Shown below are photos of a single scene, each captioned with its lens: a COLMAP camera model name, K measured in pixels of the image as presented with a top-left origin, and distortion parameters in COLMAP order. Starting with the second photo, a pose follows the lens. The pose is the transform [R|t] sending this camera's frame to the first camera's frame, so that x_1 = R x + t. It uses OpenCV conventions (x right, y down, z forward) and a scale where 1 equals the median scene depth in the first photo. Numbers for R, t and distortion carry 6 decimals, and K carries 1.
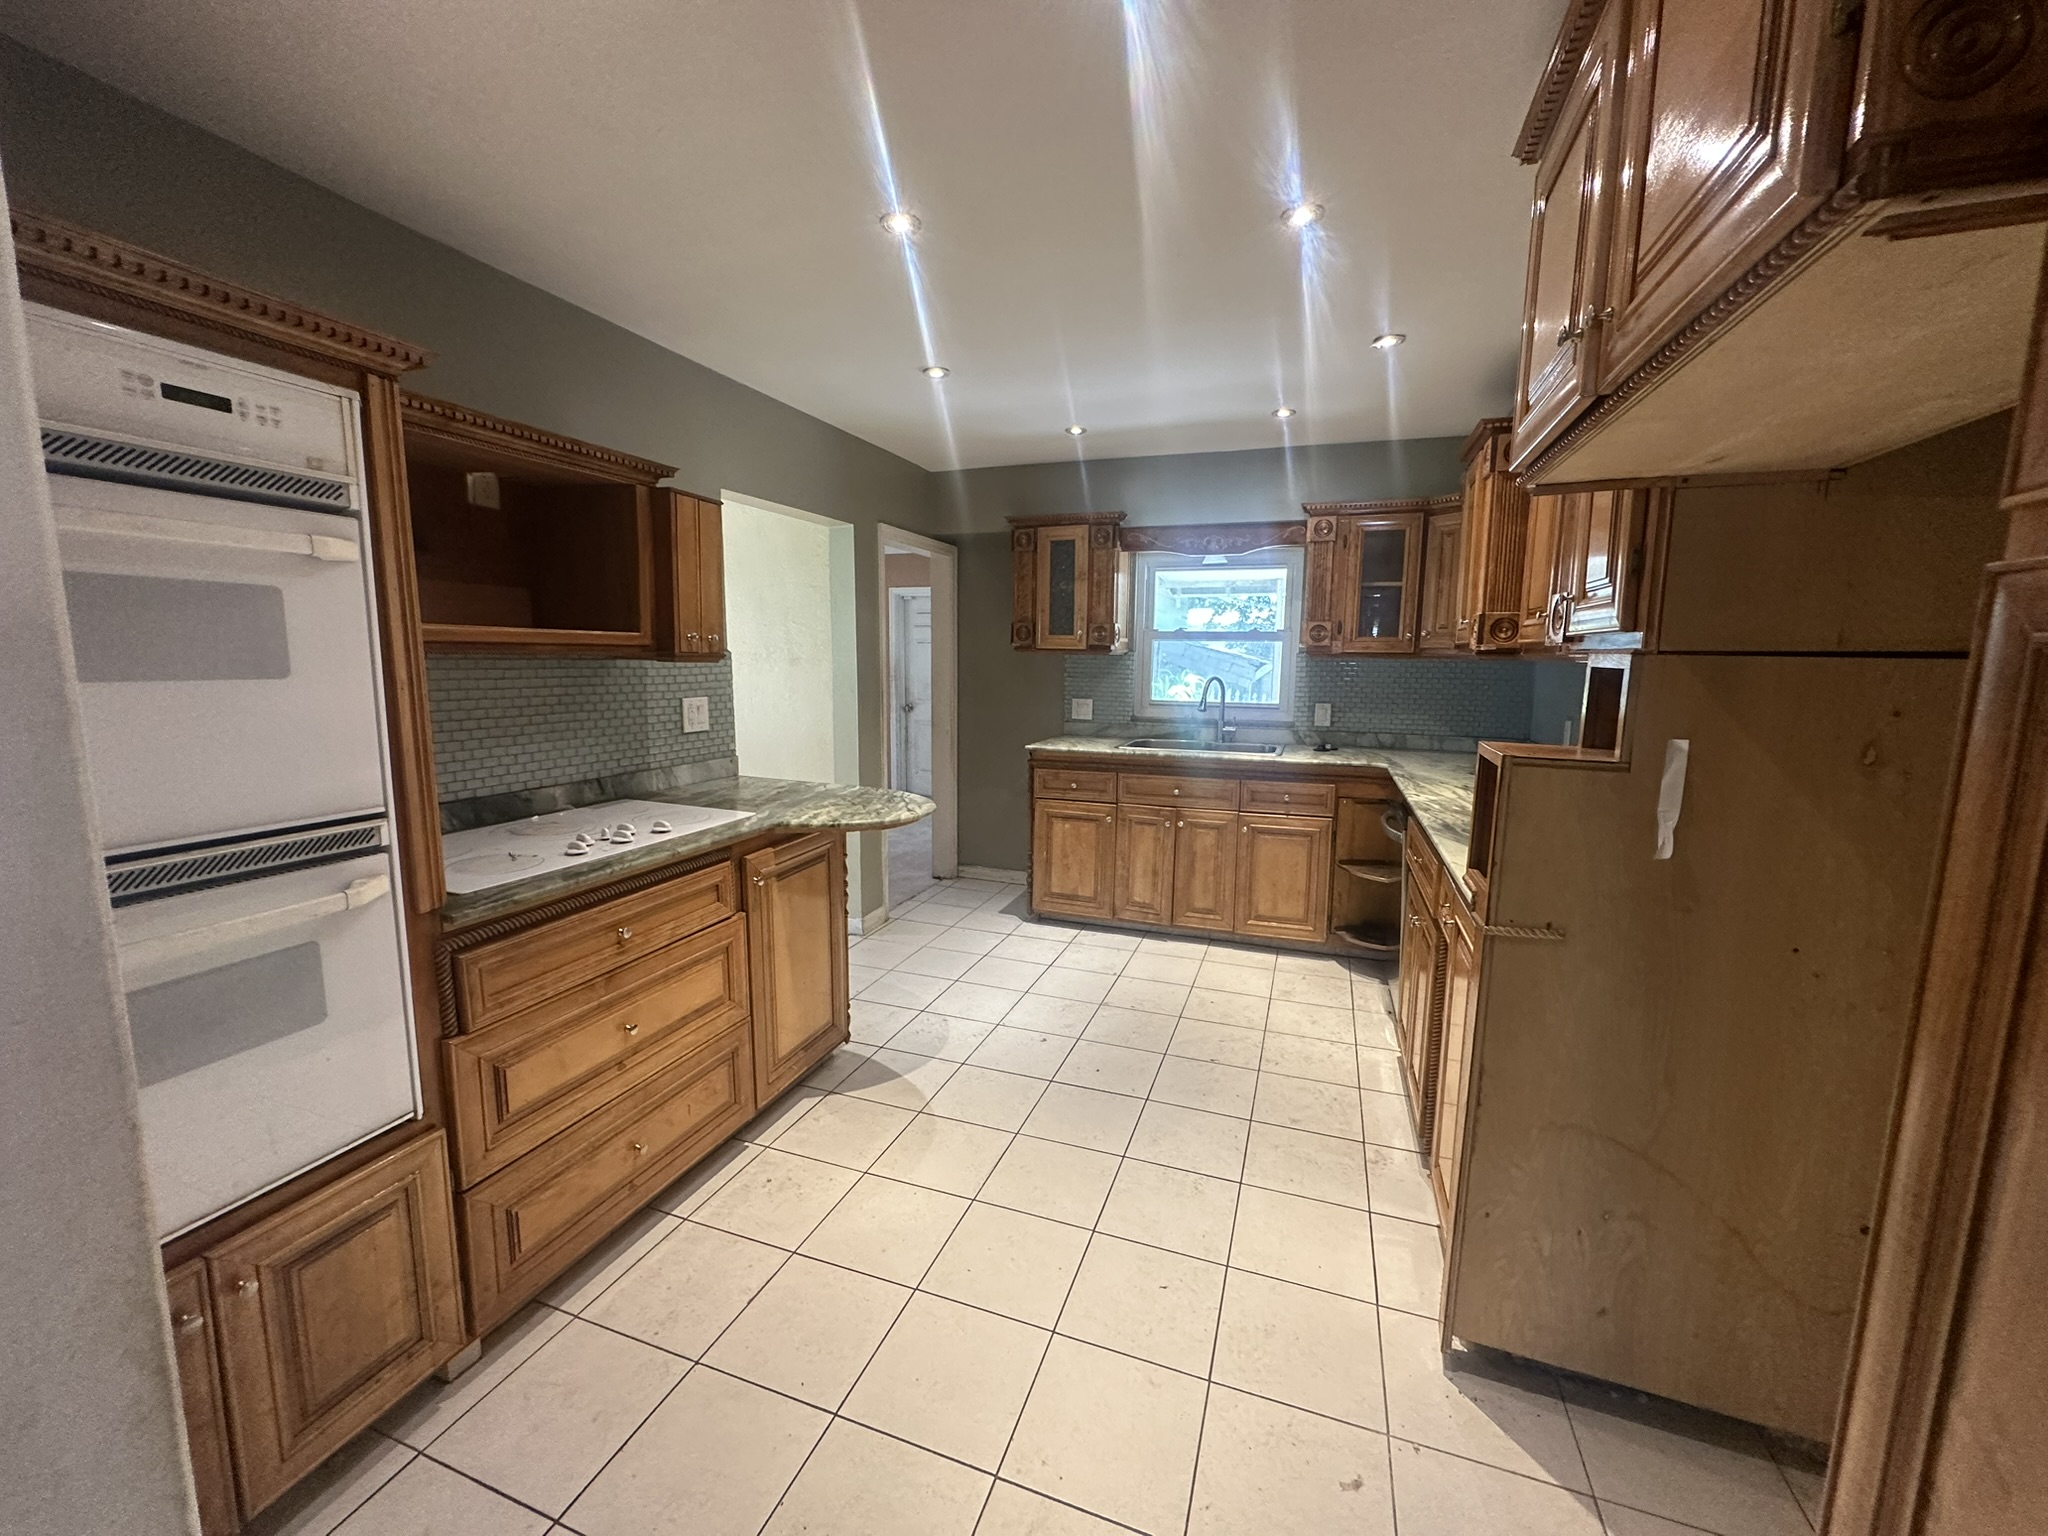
lens RADIAL K [[814.7, 0, 1017.6], [0, 814.7, 762.9], [0, 0, 1]] dist [-0.002720, 0.001121]
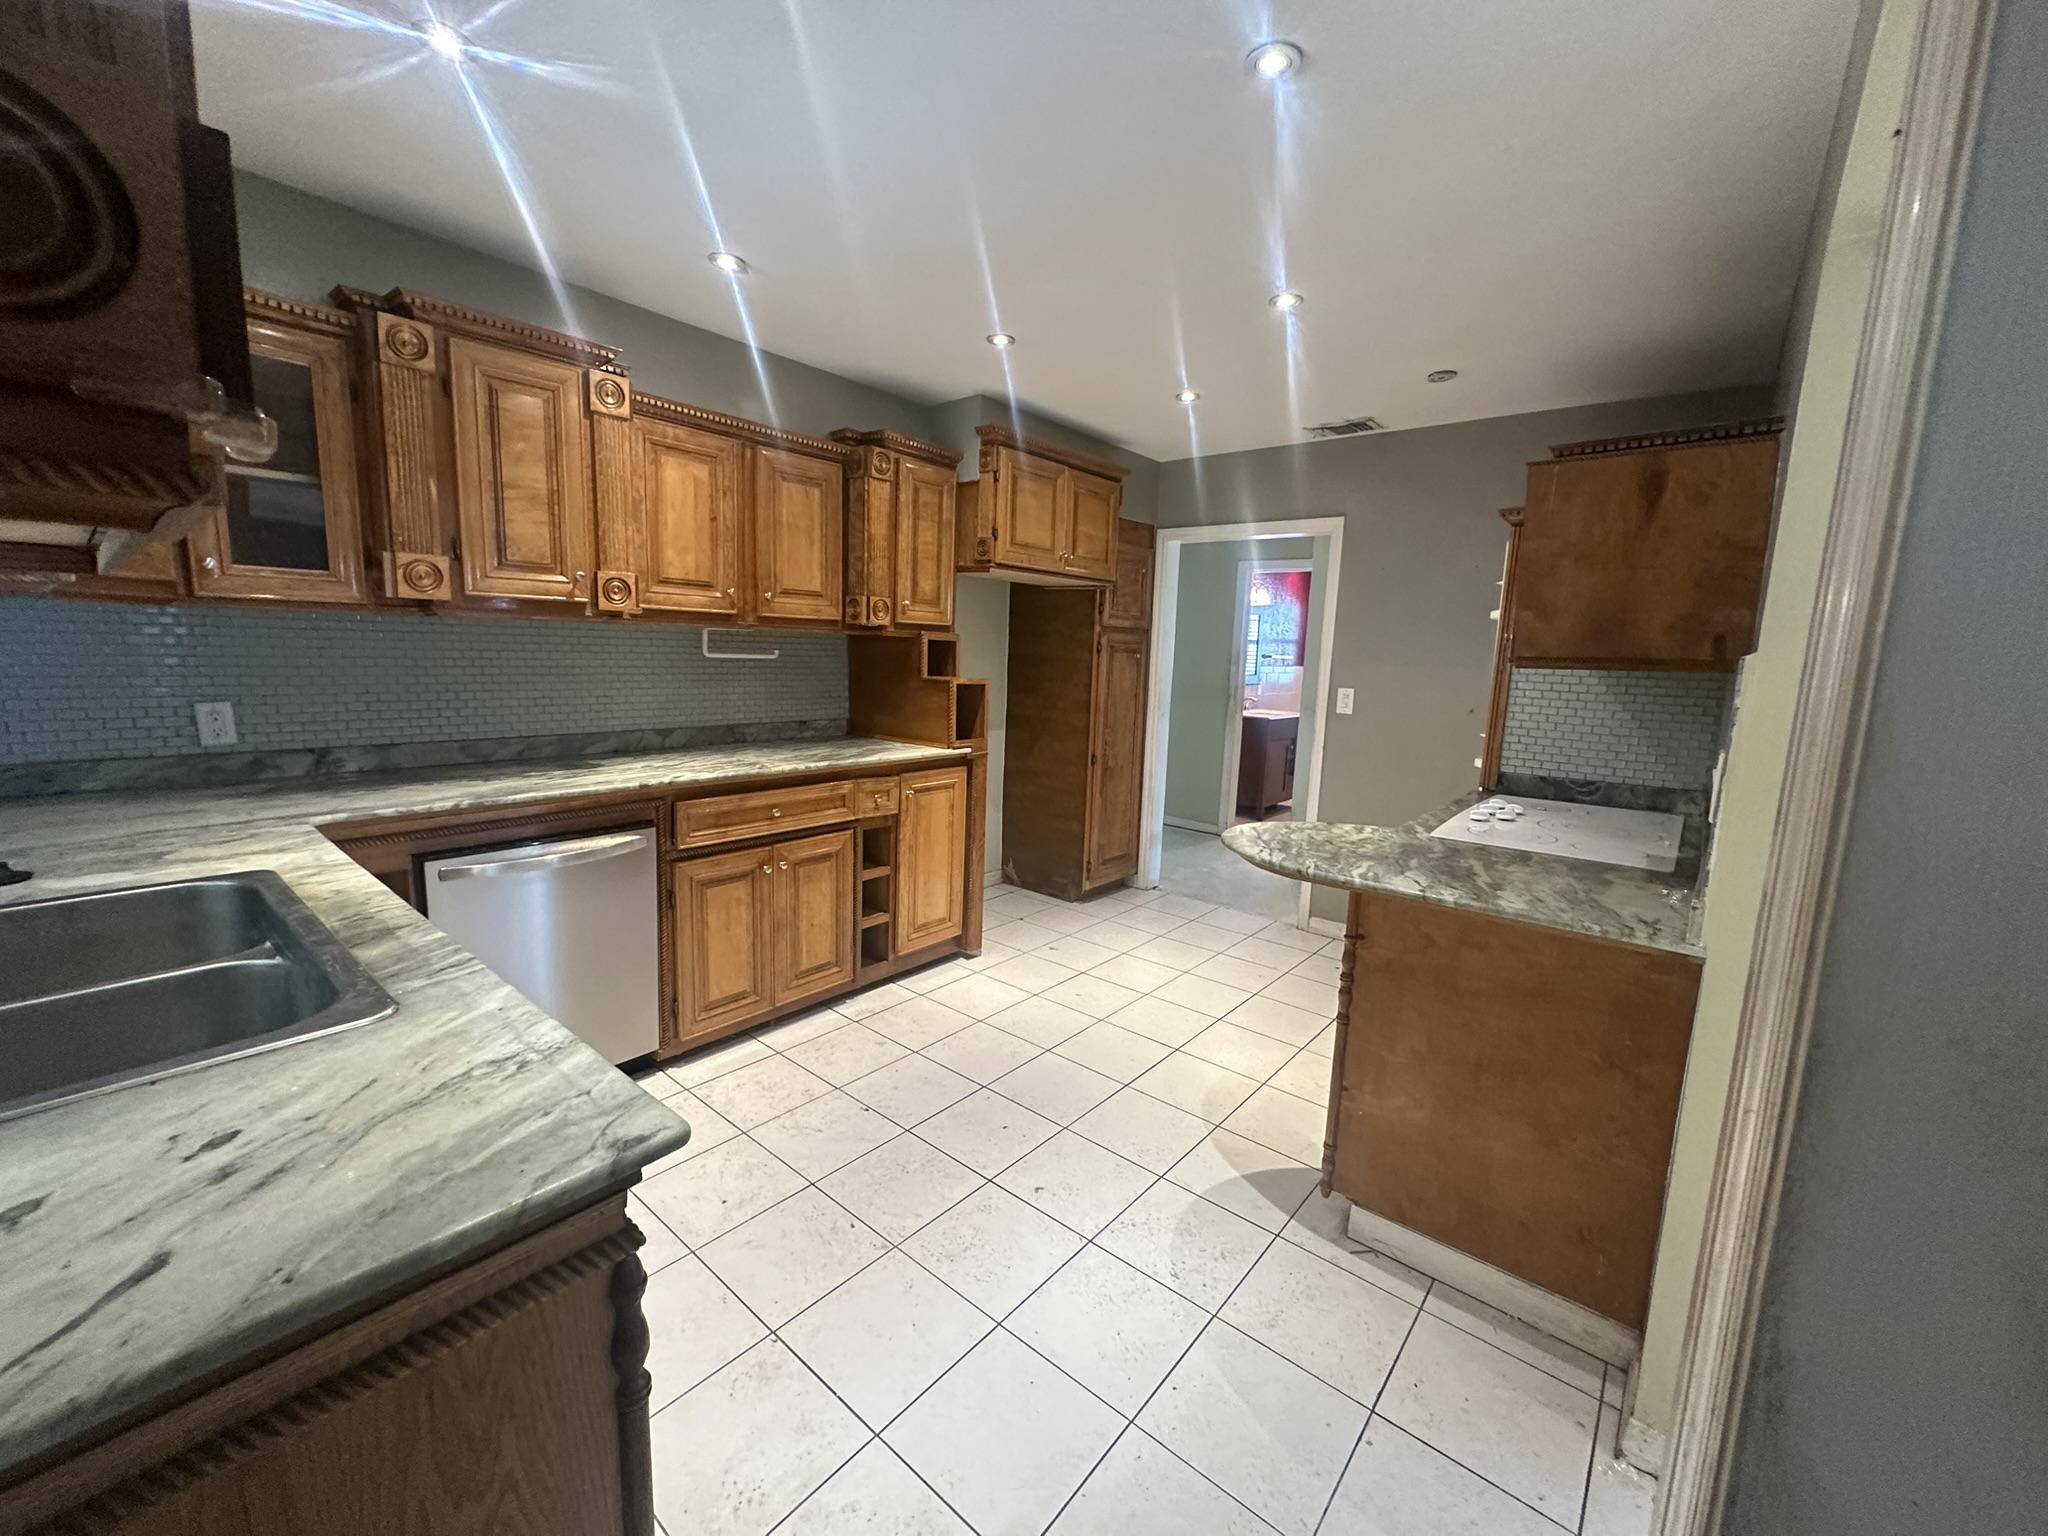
lens RADIAL K [[814.7, 0, 1021.6], [0, 814.7, 766.1], [0, 0, 1]] dist [-0.002720, 0.001121]
pose [[-0.934913, -0.114565, 0.335875, -0.168139], [-0.015076, 0.958424, 0.284948, -0.241415], [-0.354556, 0.261338, -0.897771, 1.752798]]
